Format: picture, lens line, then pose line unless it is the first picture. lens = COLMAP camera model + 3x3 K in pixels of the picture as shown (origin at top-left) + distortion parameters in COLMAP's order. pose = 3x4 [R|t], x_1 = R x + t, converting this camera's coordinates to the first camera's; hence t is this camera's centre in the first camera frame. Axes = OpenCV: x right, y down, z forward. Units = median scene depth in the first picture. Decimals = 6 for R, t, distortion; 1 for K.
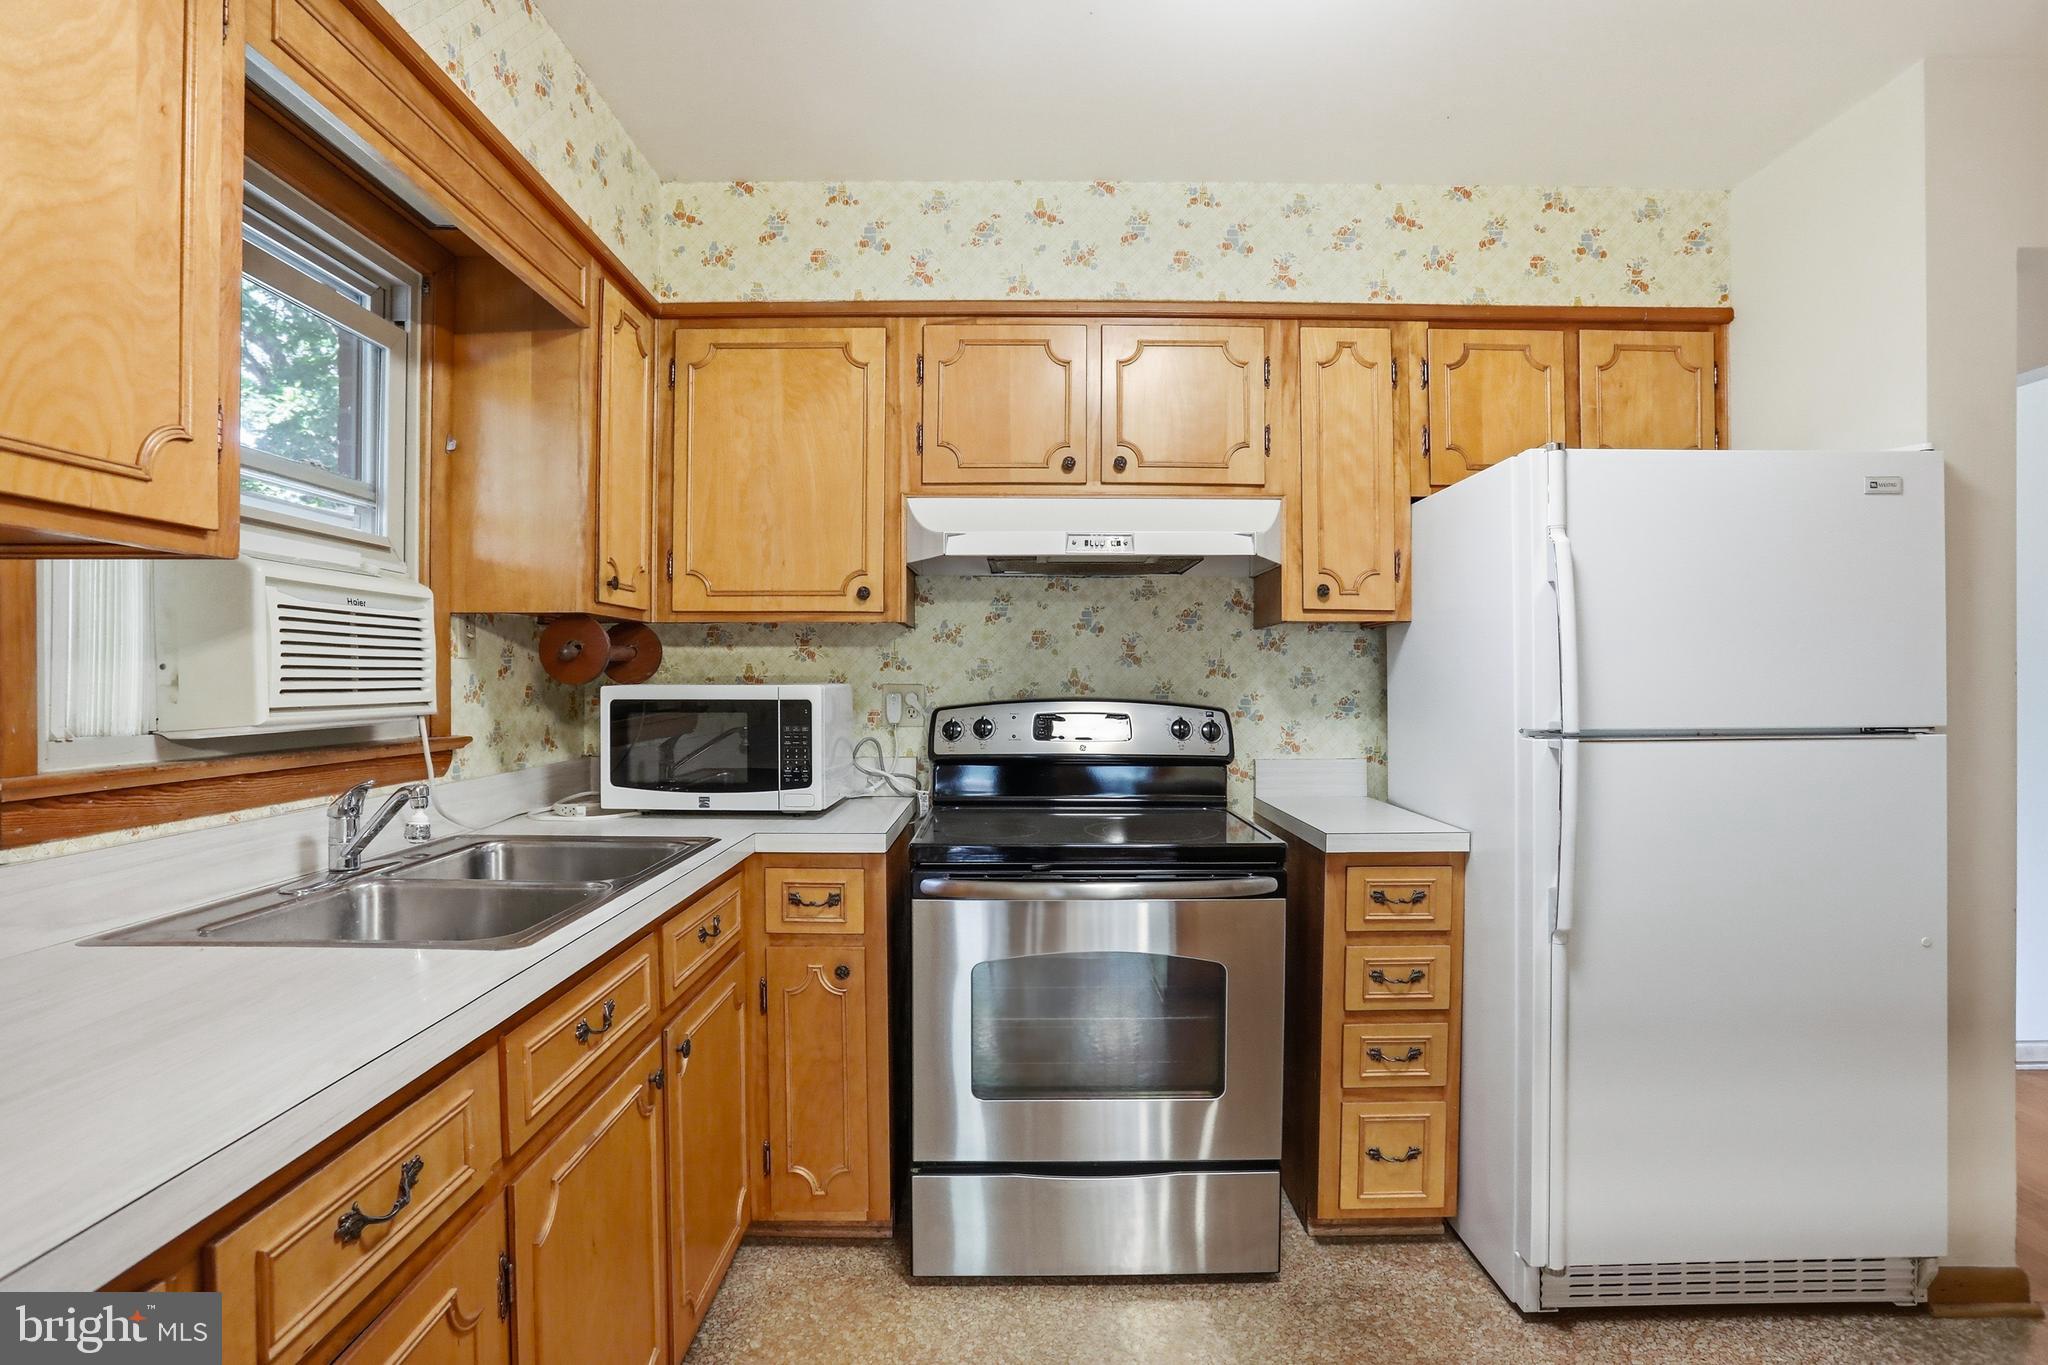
lens RADIAL K [[1001.2, 0, 1023.2], [0, 1001.2, 679.0], [0, 0, 1]] dist [-0.081833, 0.040030]
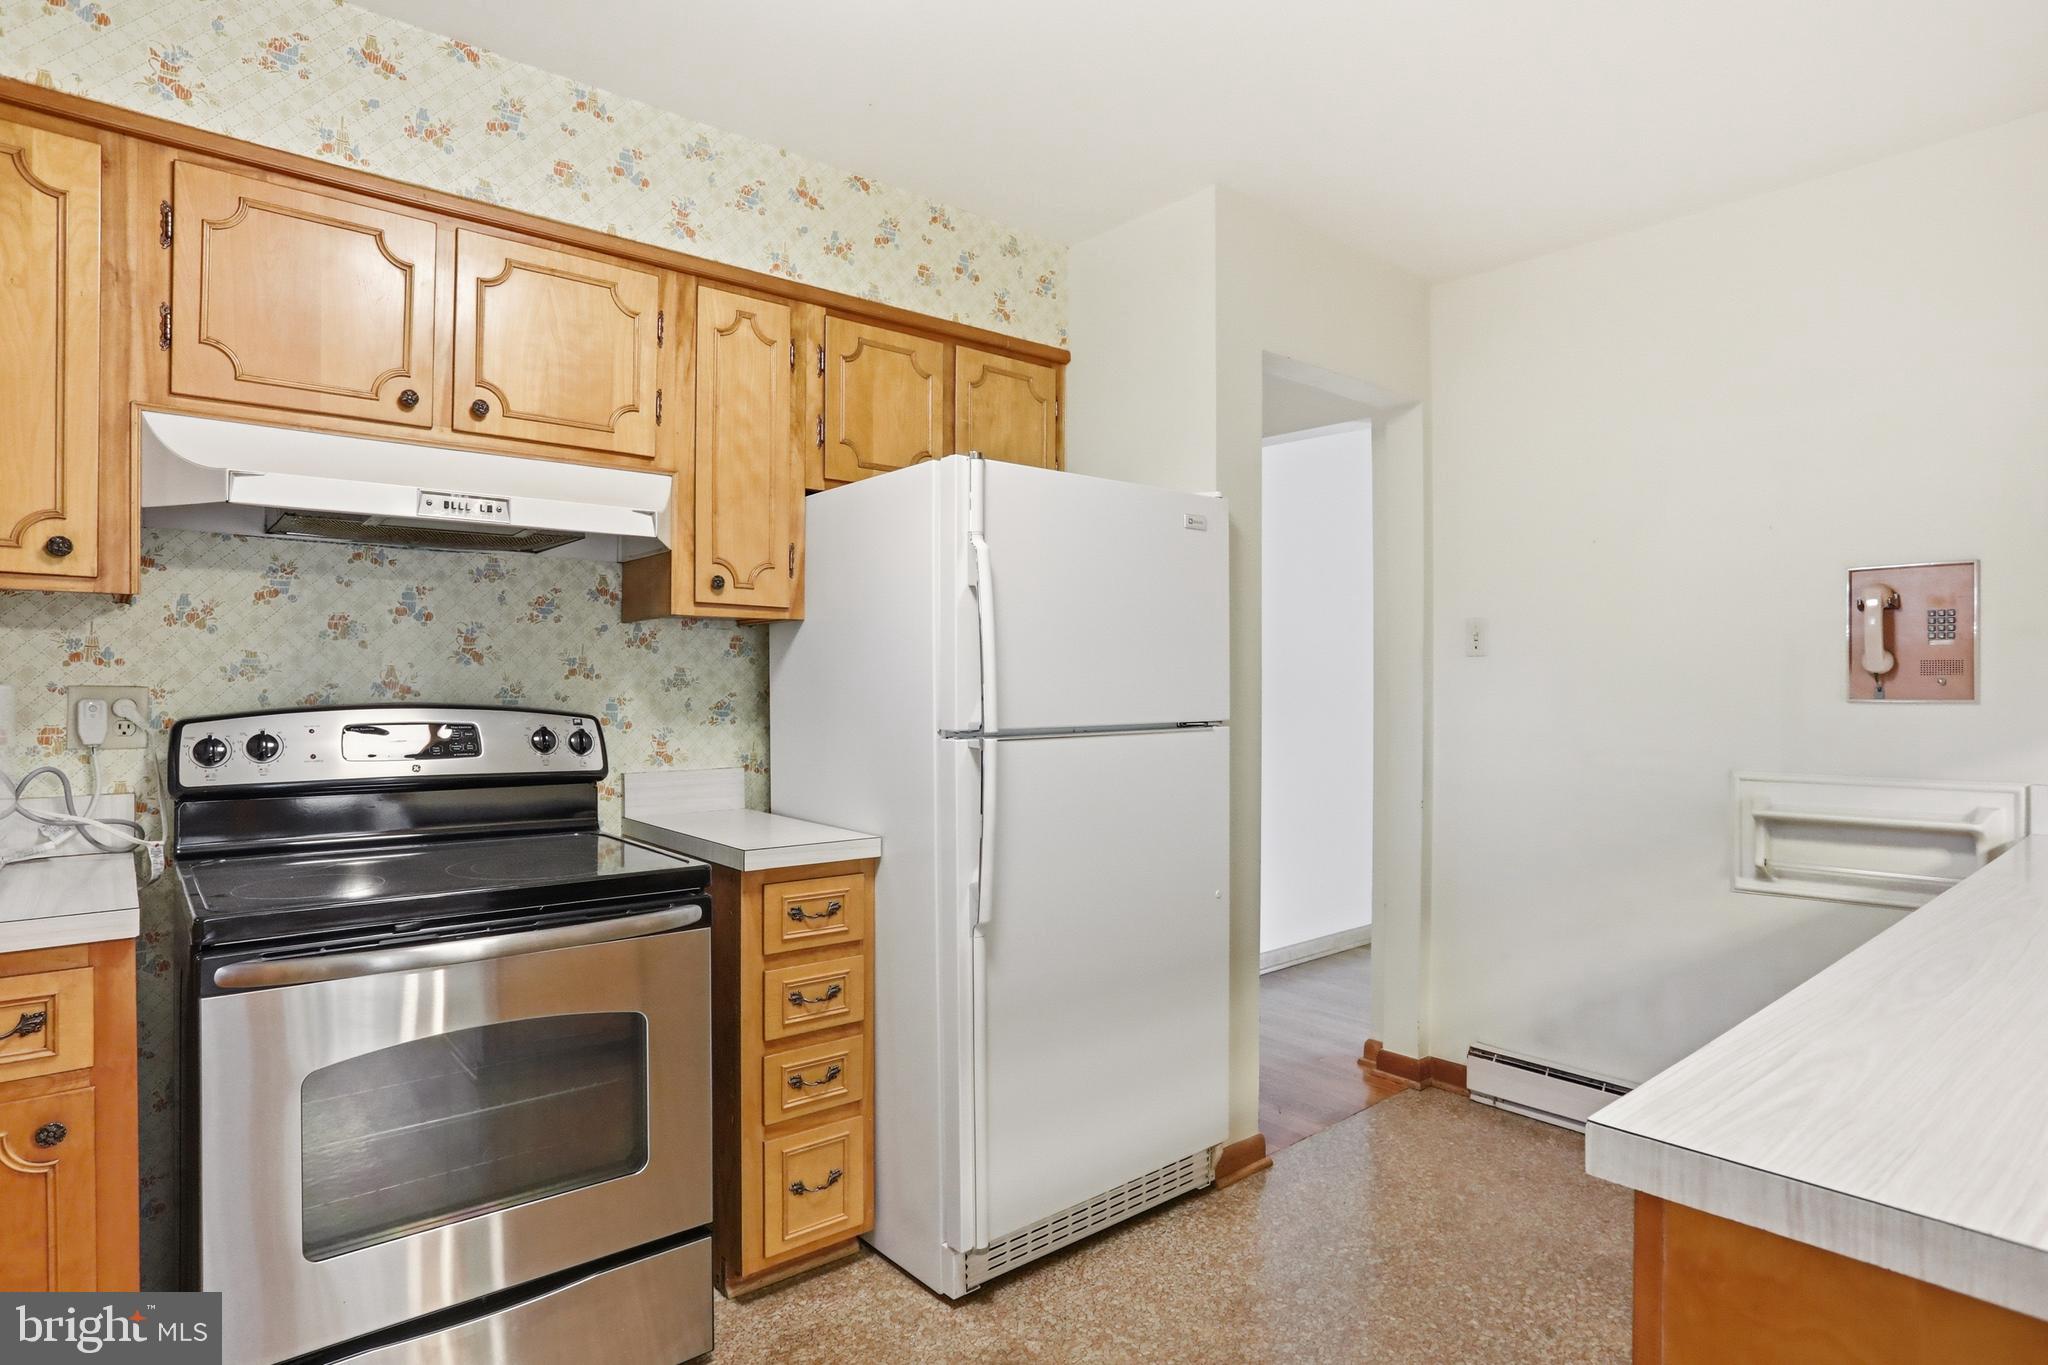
lens RADIAL K [[1097.9, 0, 1021.2], [0, 1097.9, 688.1], [0, 0, 1]] dist [-0.075797, 0.041946]
pose [[0.765179, 0.000074, 0.643817, -0.124394], [-0.003036, 0.999989, 0.003493, 0.002566], [-0.643810, -0.004628, 0.765172, 0.063869]]
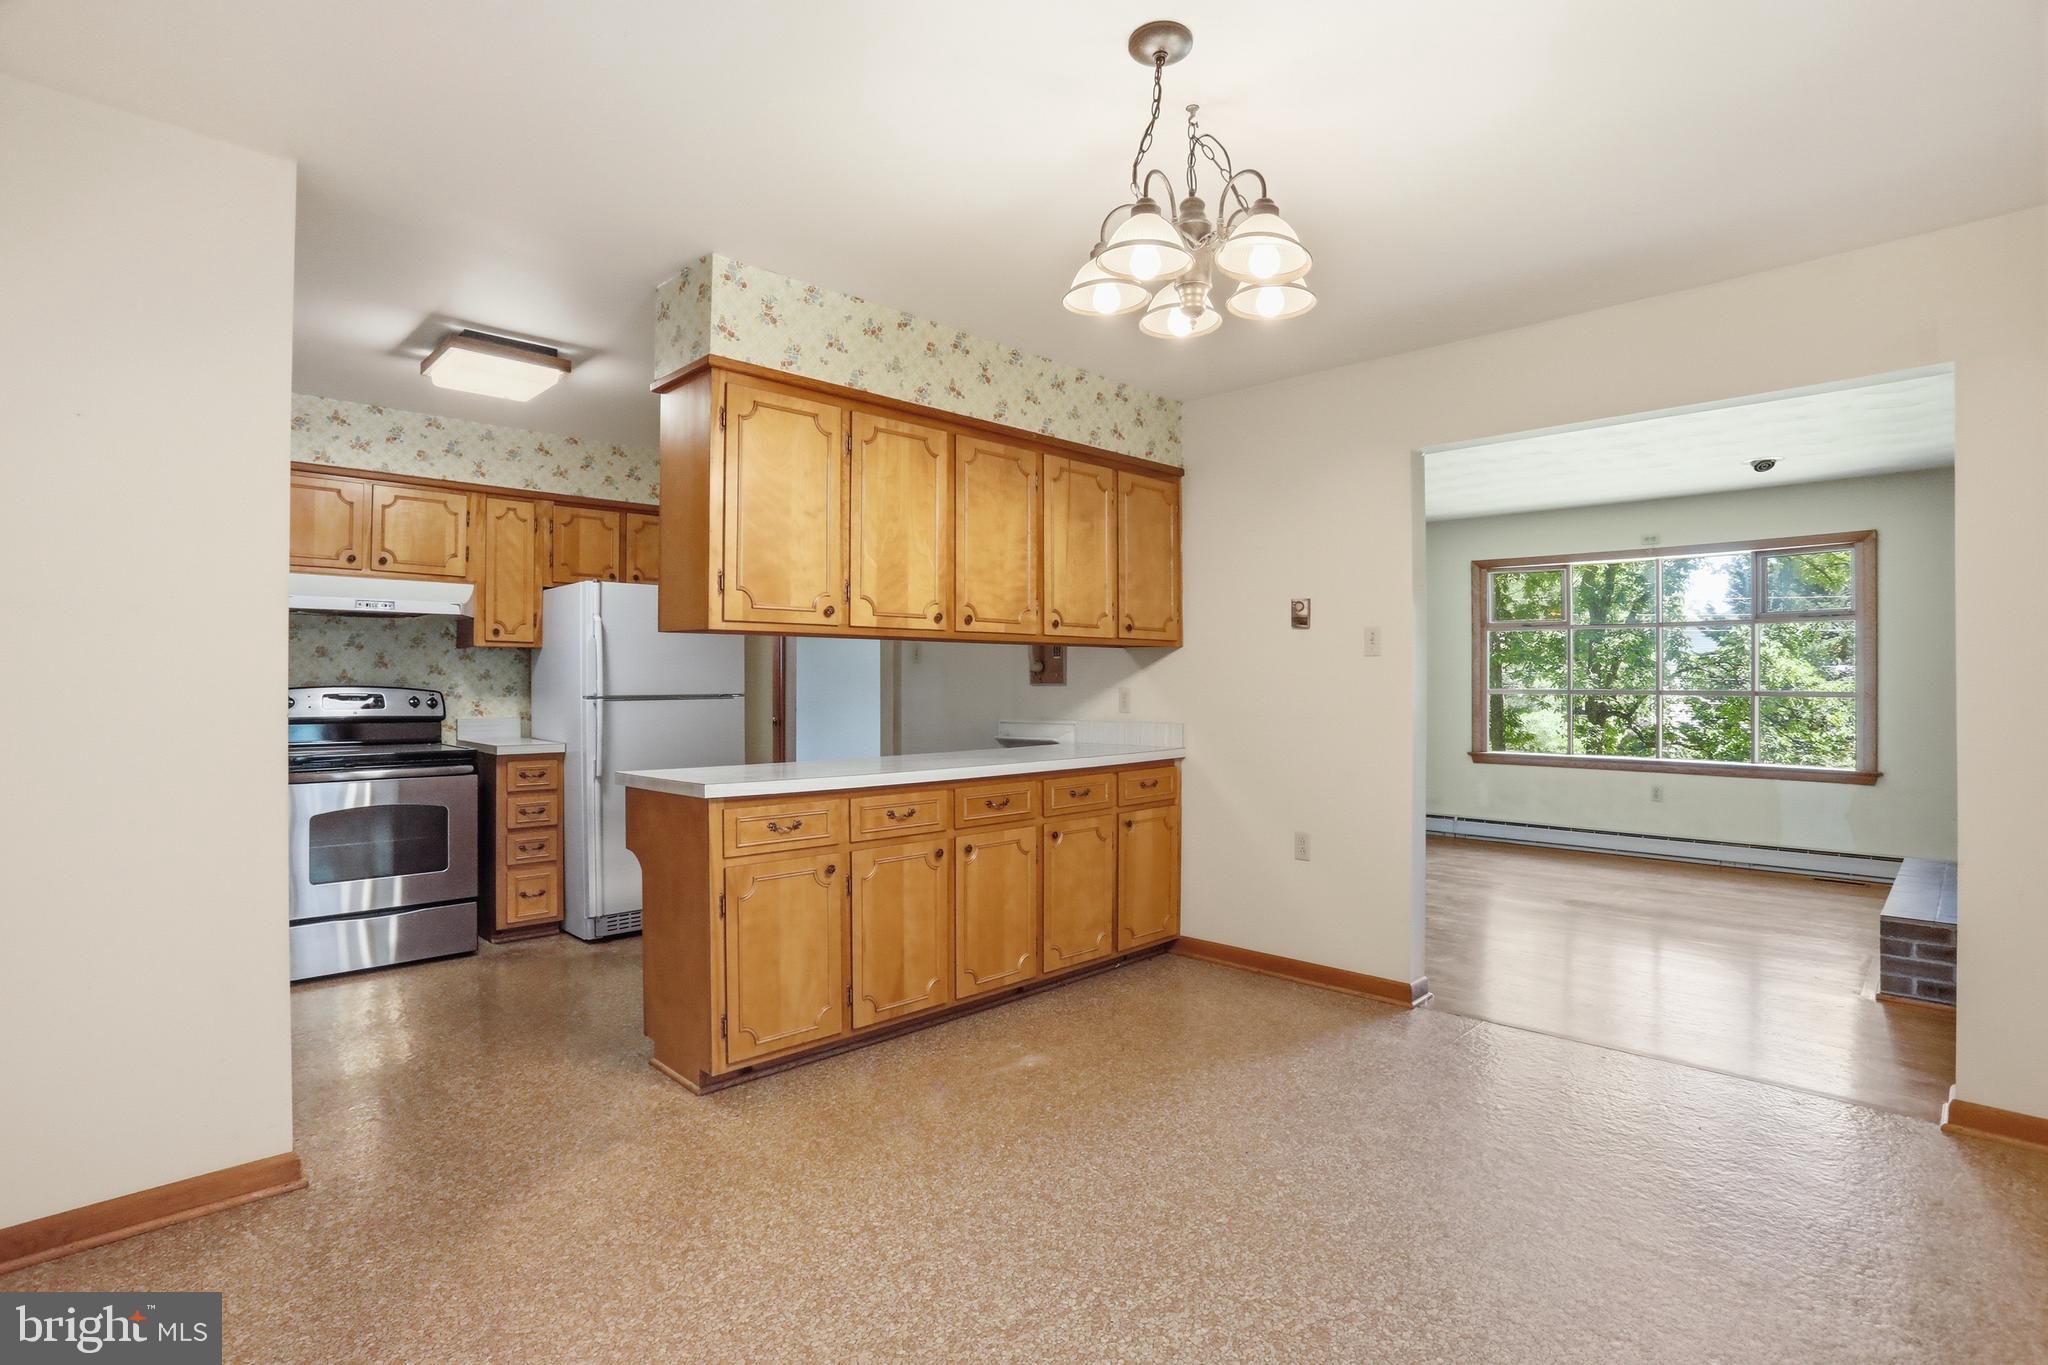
lens RADIAL K [[1001.2, 0, 1023.2], [0, 1001.2, 679.0], [0, 0, 1]] dist [-0.081833, 0.040030]
pose [[0.711396, 0.004371, 0.702778, -0.332674], [-0.001924, 0.999989, -0.004272, 0.013517], [-0.702789, 0.001687, 0.711397, -1.157936]]
